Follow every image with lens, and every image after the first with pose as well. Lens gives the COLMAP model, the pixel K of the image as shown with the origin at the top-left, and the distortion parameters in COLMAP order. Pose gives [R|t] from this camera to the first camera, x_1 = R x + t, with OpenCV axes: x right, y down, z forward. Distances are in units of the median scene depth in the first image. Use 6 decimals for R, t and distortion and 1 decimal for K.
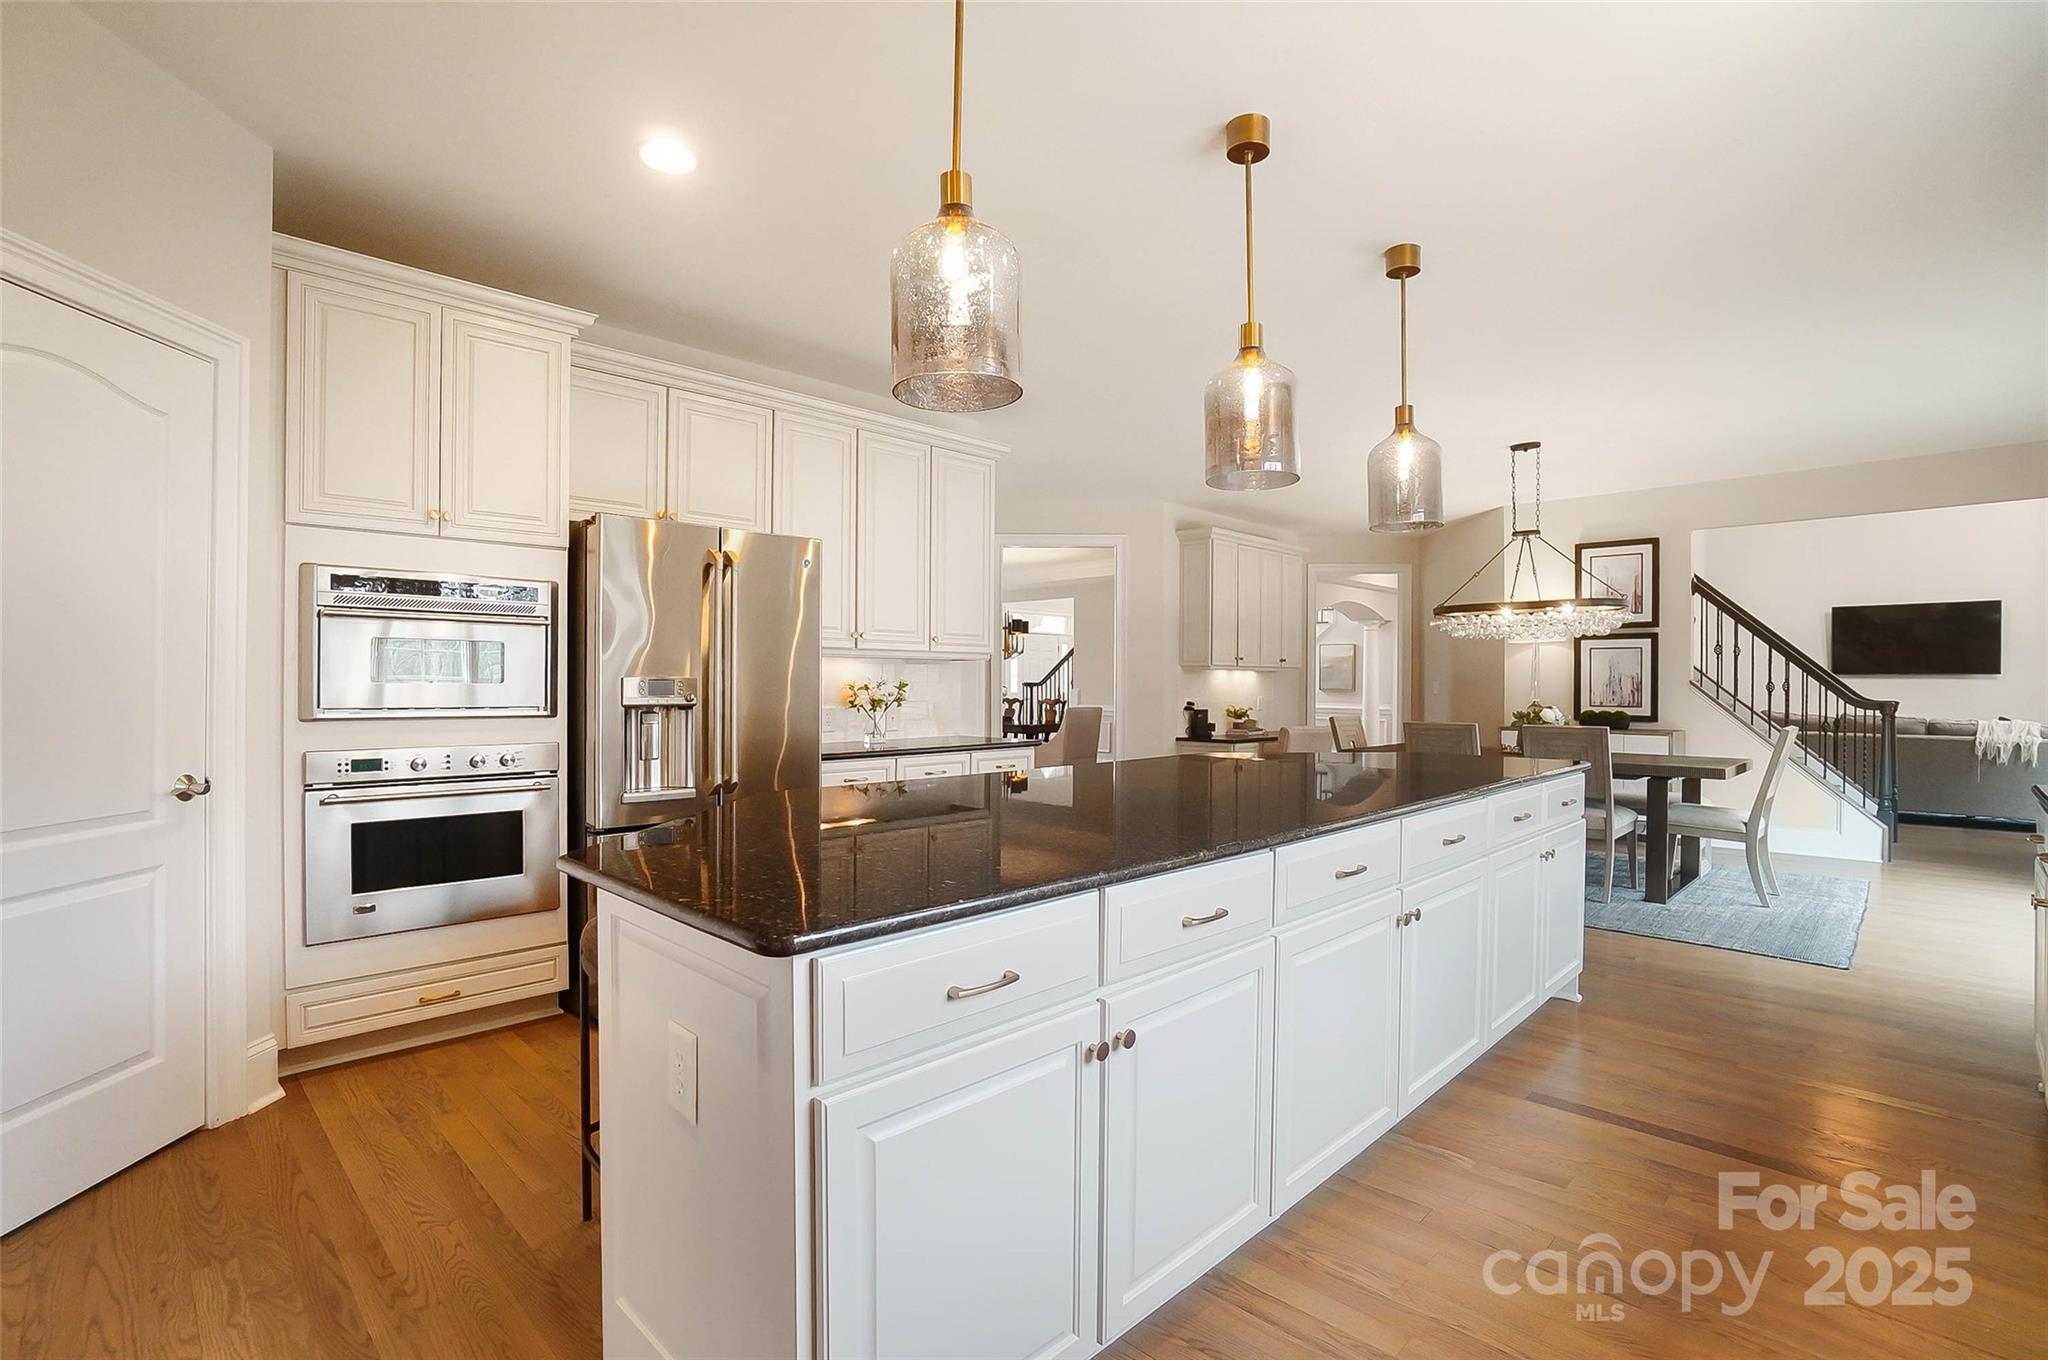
lens RADIAL K [[961.6, 0, 1008.7], [0, 961.6, 684.6], [0, 0, 1]] dist [-0.034353, 0.003302]
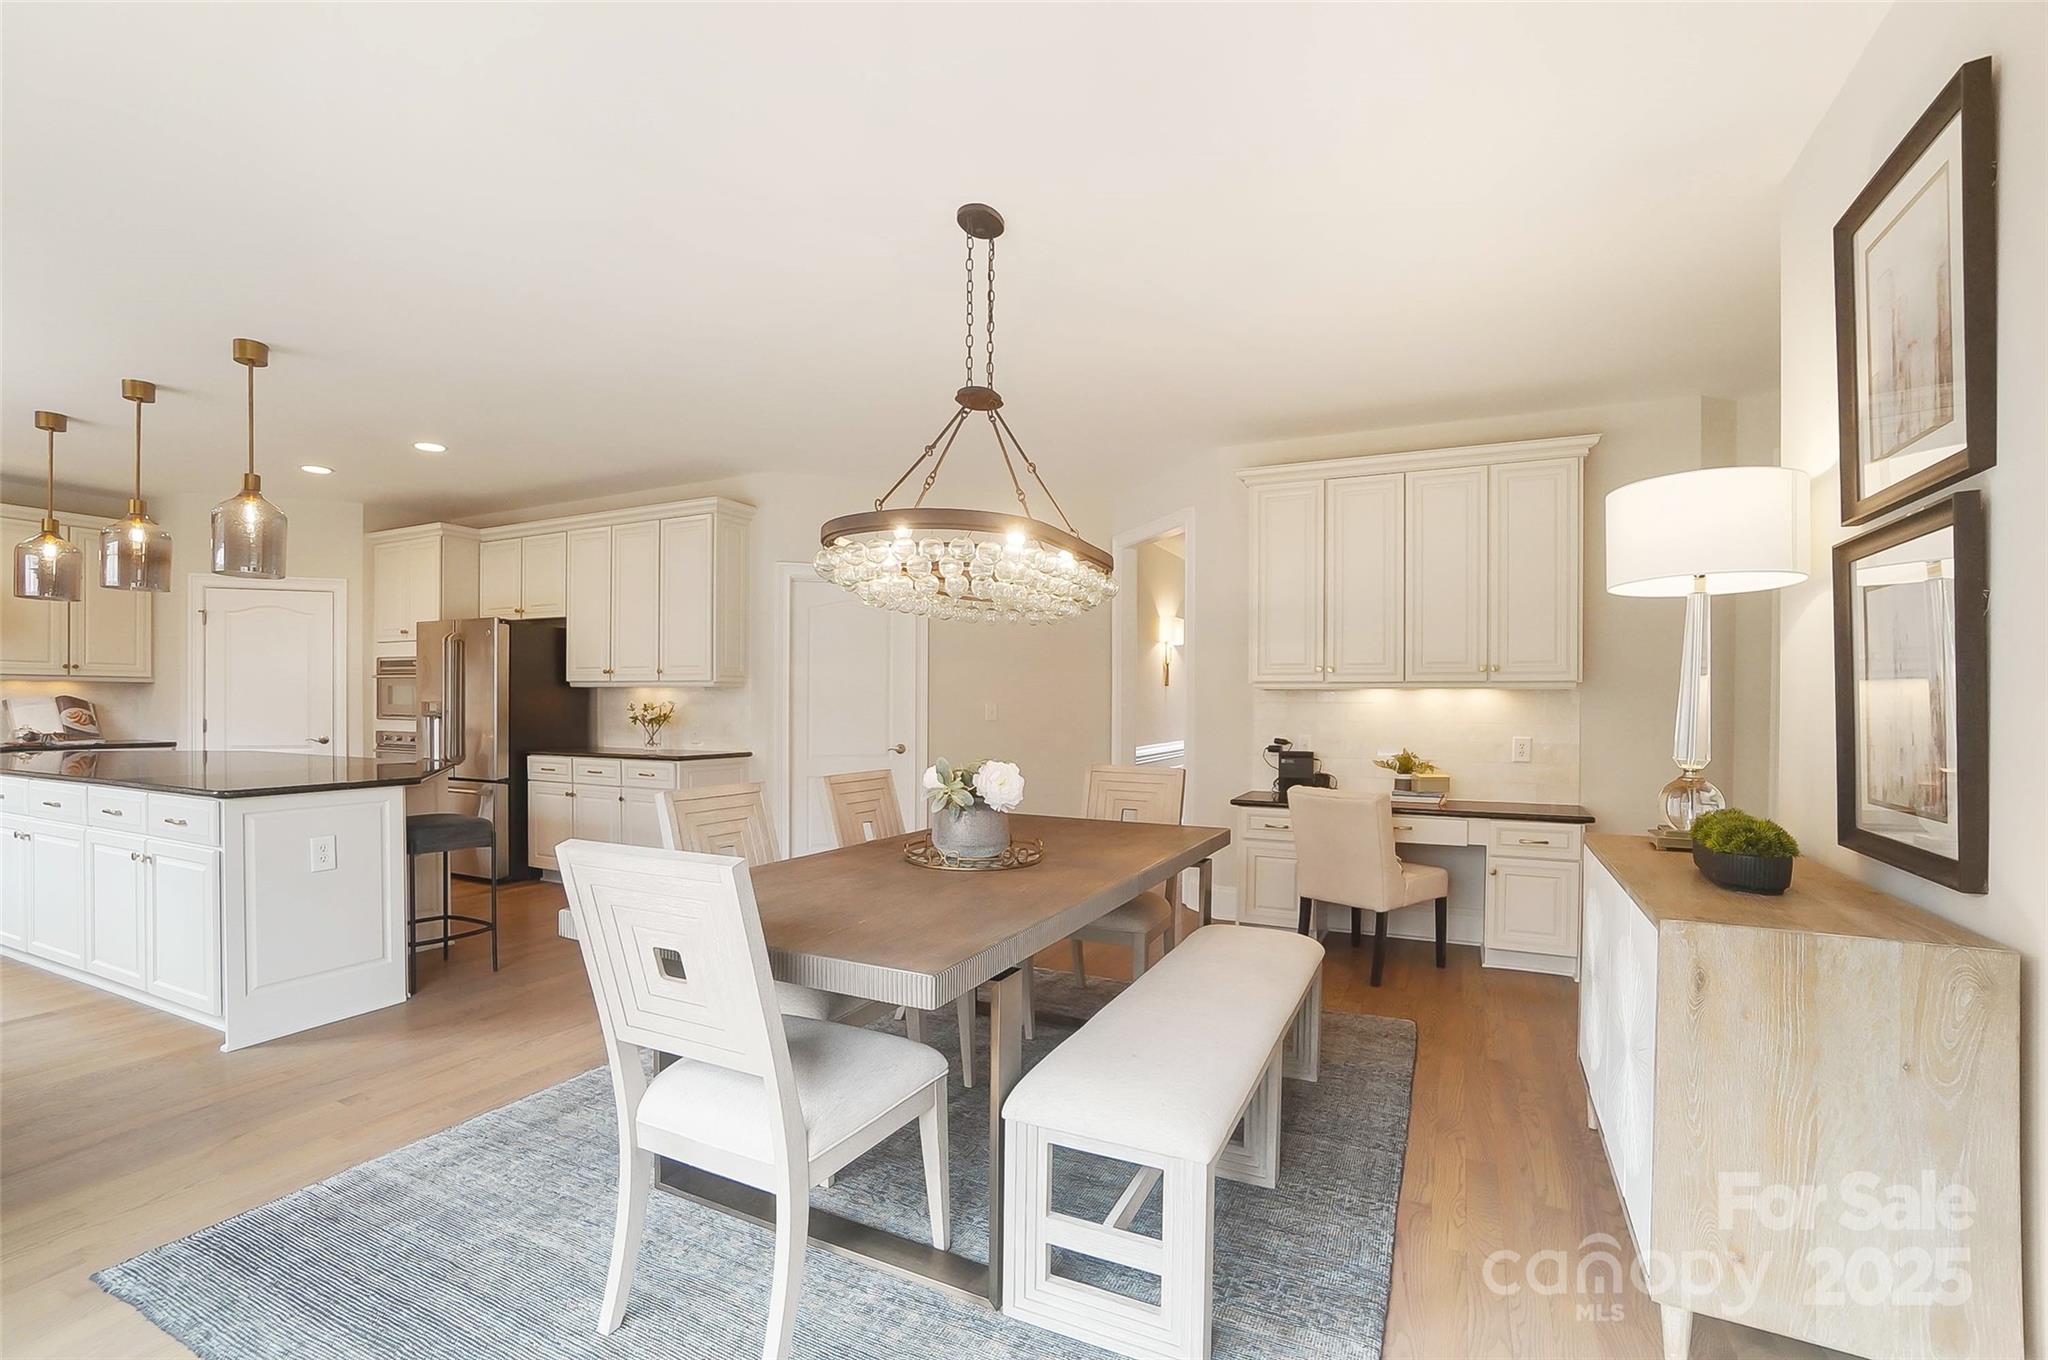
lens RADIAL K [[928.6, 0, 990.3], [0, 928.6, 703.8], [0, 0, 1]] dist [-0.022646, 0.005505]
pose [[0.294045, 0.001143, -0.955791, 0.765121], [-0.005848, 0.999983, -0.000603, -0.004241], [0.955774, 0.005767, 0.294046, 0.665596]]
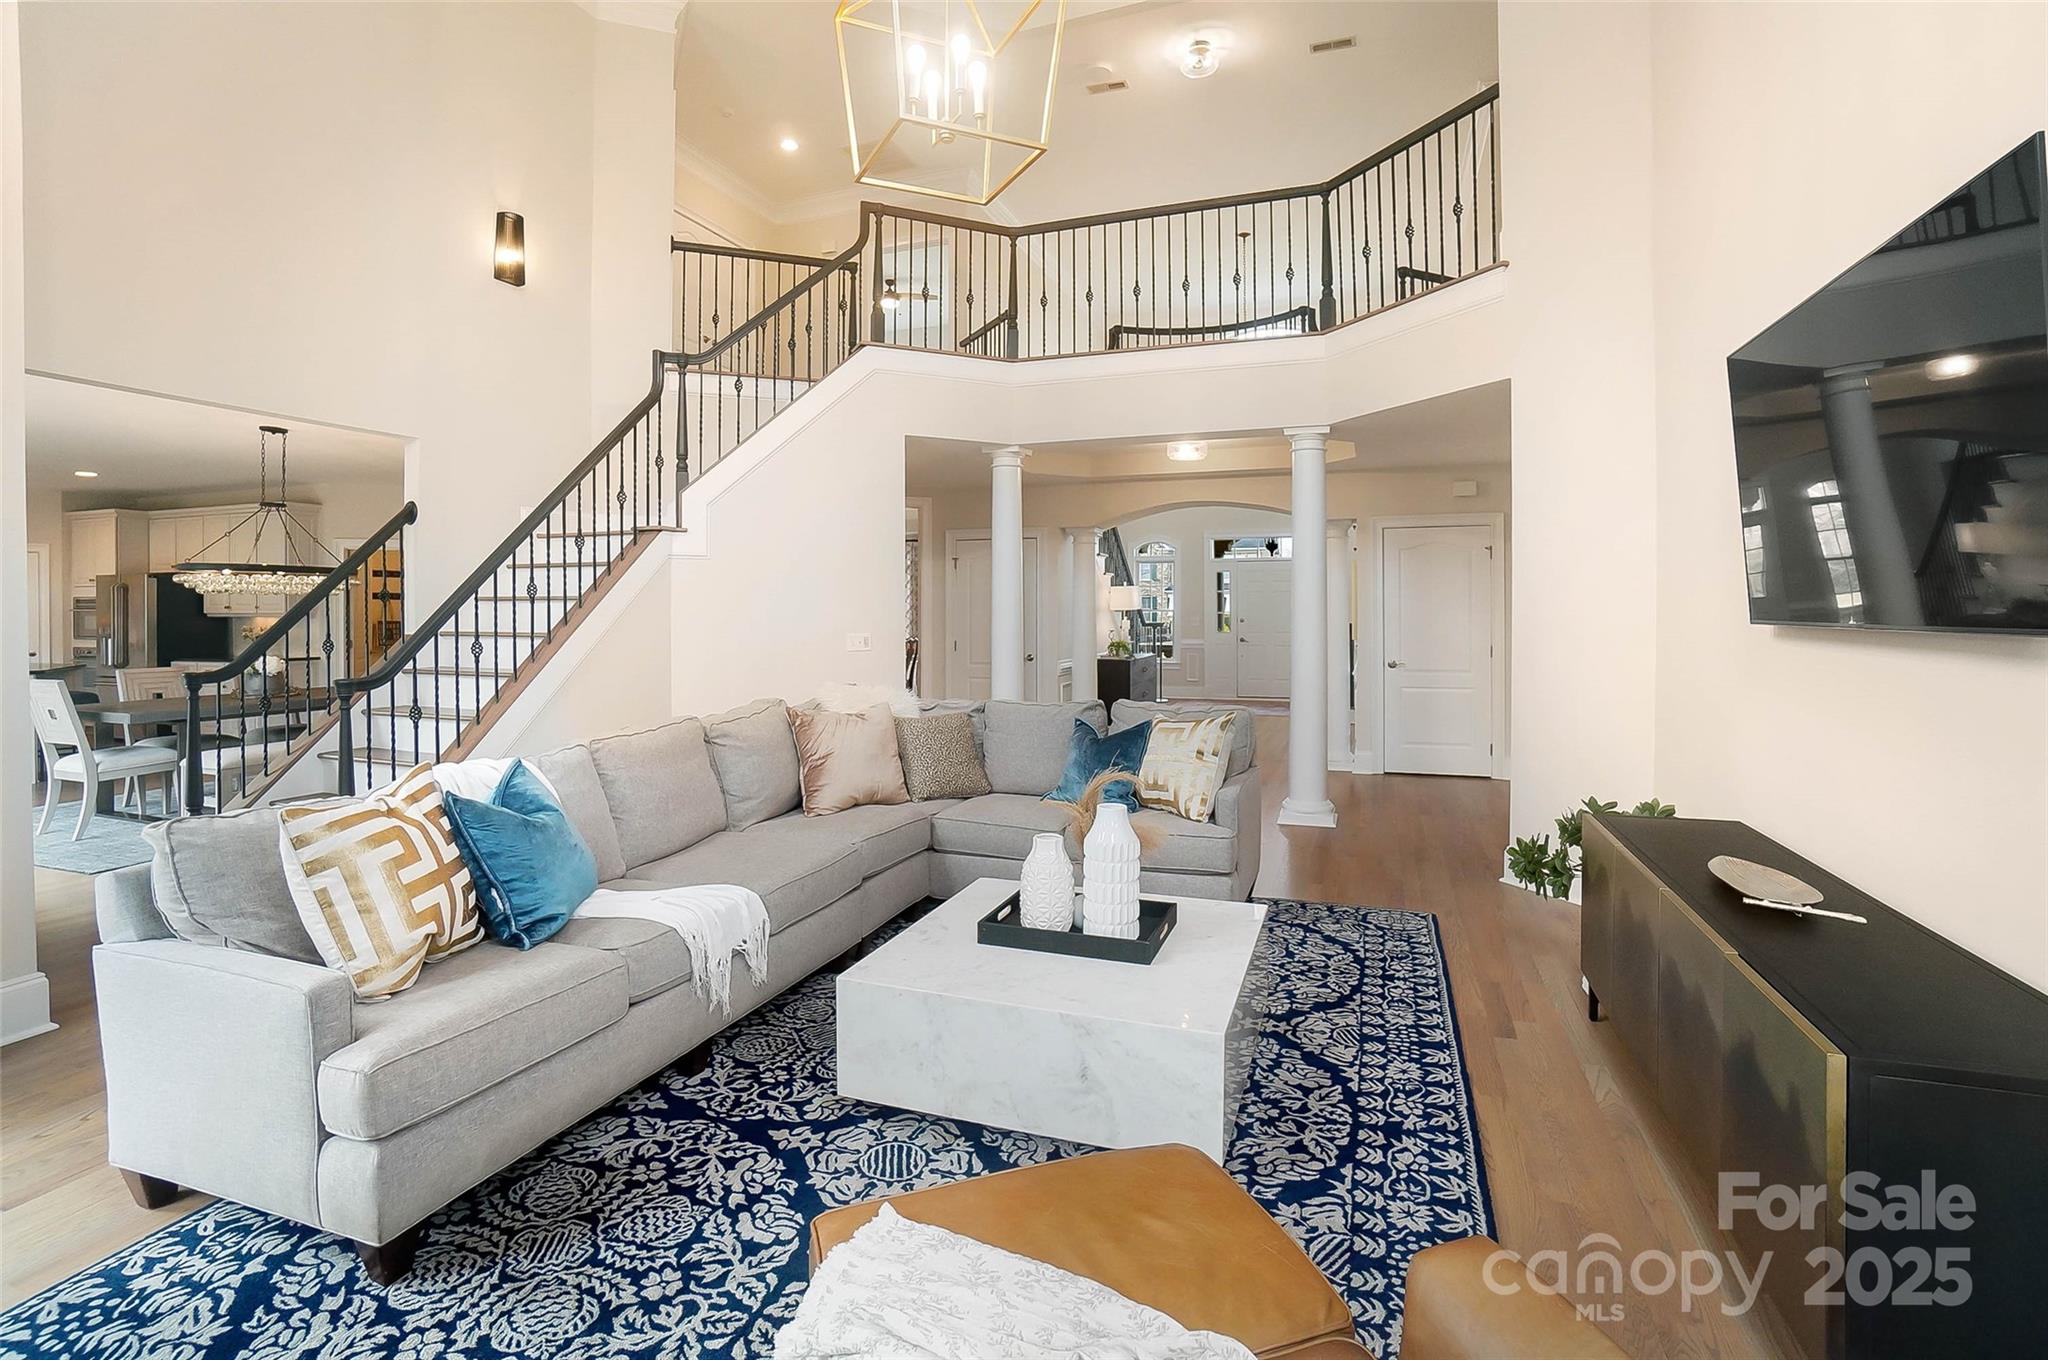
lens RADIAL K [[928.6, 0, 1026.1], [0, 928.6, 617.7], [0, 0, 1]] dist [-0.022646, 0.005505]
pose [[0.420287, 0.009559, -0.907341, 1.485277], [0.006531, 0.999887, 0.013559, -0.024764], [0.907368, -0.011625, 0.420177, 1.041145]]
